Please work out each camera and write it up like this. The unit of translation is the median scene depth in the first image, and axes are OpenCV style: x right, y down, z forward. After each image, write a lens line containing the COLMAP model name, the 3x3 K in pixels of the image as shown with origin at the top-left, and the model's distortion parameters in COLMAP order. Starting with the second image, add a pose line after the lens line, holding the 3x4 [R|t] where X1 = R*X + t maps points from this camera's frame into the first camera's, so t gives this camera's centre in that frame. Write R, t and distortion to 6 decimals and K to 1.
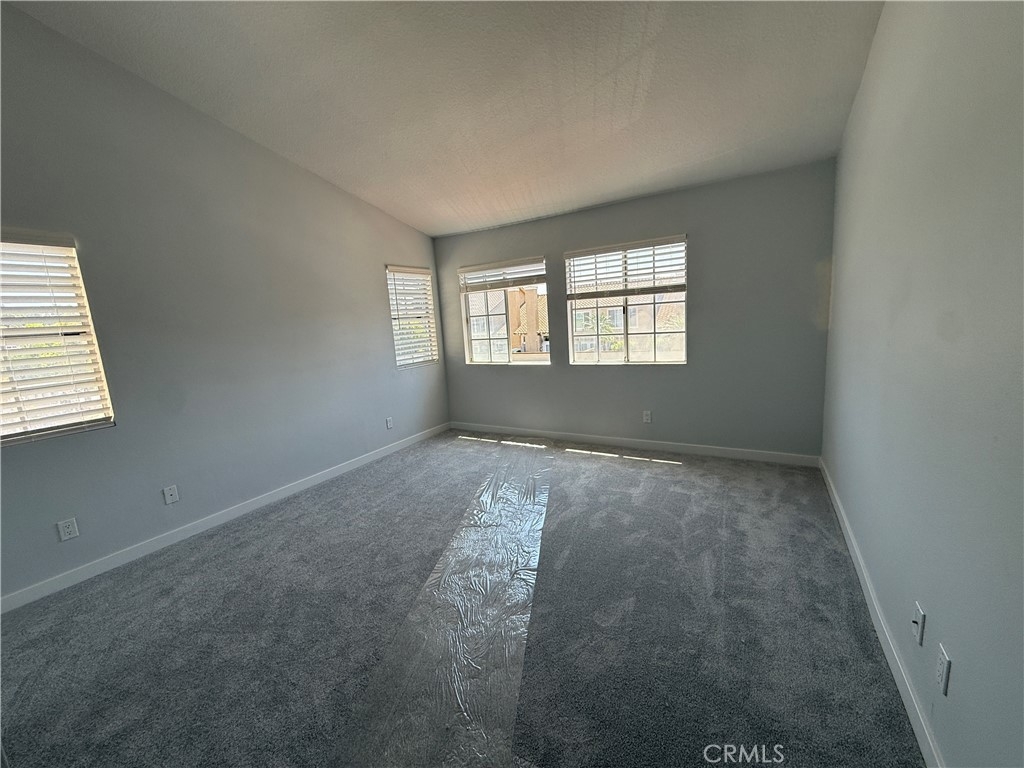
lens RADIAL K [[409.6, 0, 508.3], [0, 409.6, 380.6], [0, 0, 1]] dist [-0.001697, 0.001456]
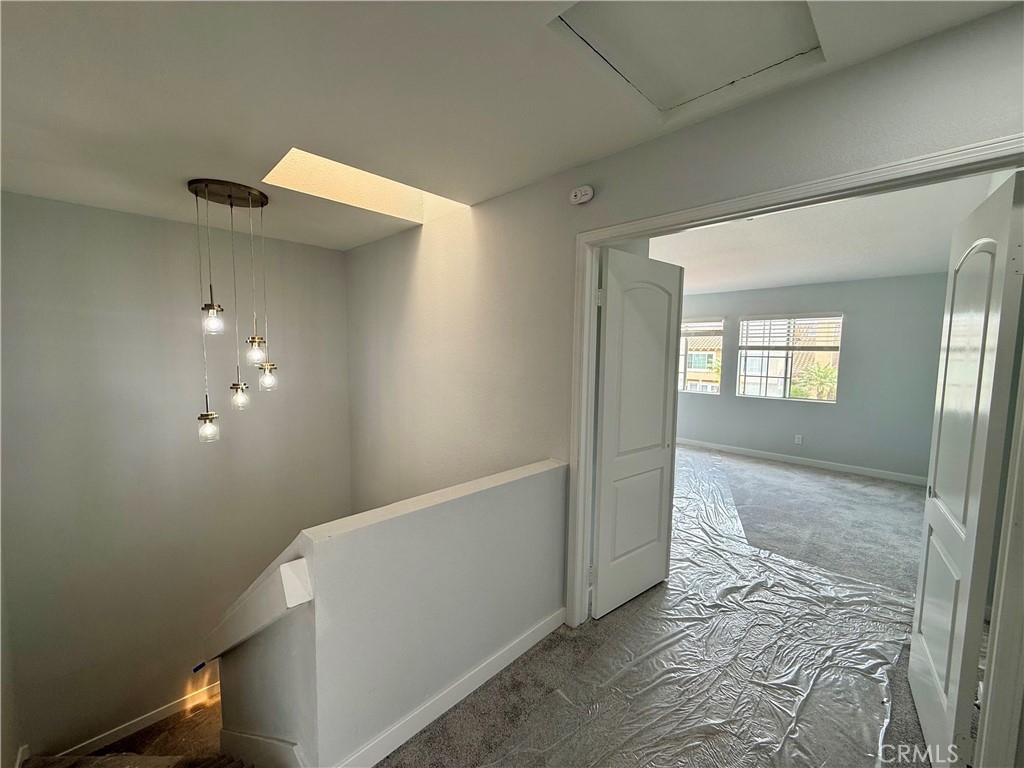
lens RADIAL K [[408.6, 0, 509.5], [0, 408.6, 383.1], [0, 0, 1]] dist [0.000880, -0.000166]
pose [[0.965004, 0.099337, -0.242691, -0.312231], [-0.115410, 0.991909, -0.052896, 0.095309], [0.235473, 0.079054, 0.968660, -0.625064]]
